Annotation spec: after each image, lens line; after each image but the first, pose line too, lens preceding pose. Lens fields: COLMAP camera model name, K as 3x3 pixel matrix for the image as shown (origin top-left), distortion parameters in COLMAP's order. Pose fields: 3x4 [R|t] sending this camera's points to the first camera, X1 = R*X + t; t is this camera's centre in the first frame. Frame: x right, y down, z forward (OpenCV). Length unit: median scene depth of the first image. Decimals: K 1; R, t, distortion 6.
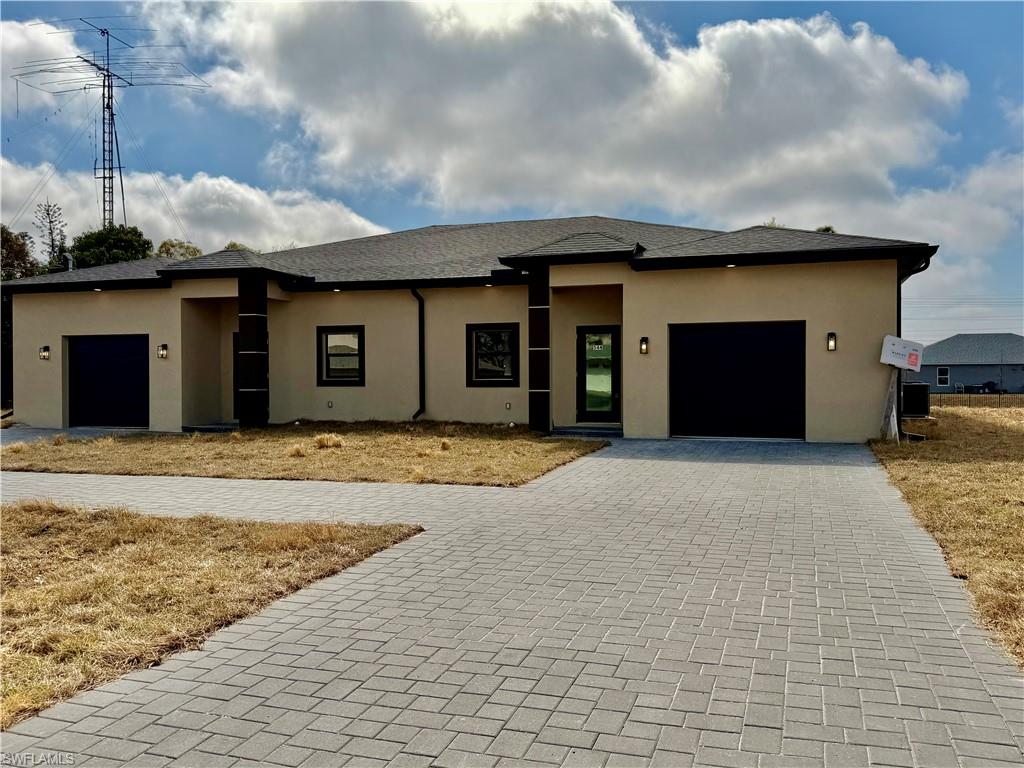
lens RADIAL K [[891.6, 0, 512.2], [0, 891.6, 419.2], [0, 0, 1]] dist [0.087856, -0.002393]
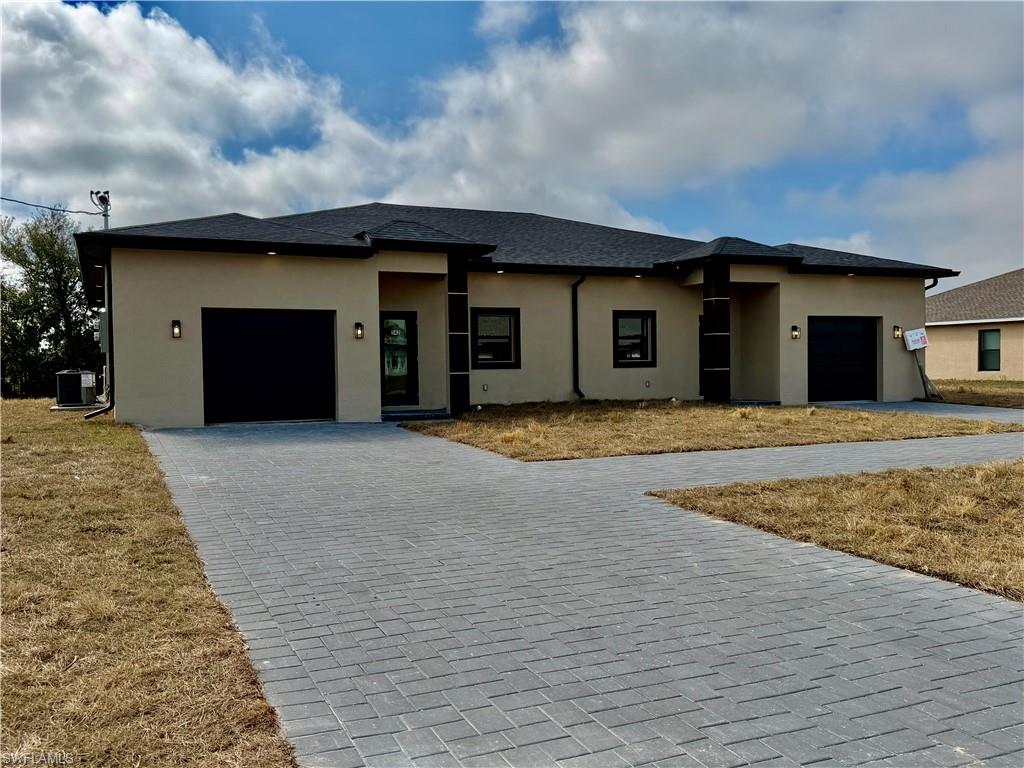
lens RADIAL K [[891.8, 0, 512.0], [0, 891.8, 384.0], [0, 0, 1]] dist [0.130893, -0.001034]
pose [[0.747087, -0.021917, 0.664364, -0.858699], [0.038889, 0.999186, -0.010769, -0.009053], [-0.663587, 0.033882, 0.747331, 0.262116]]
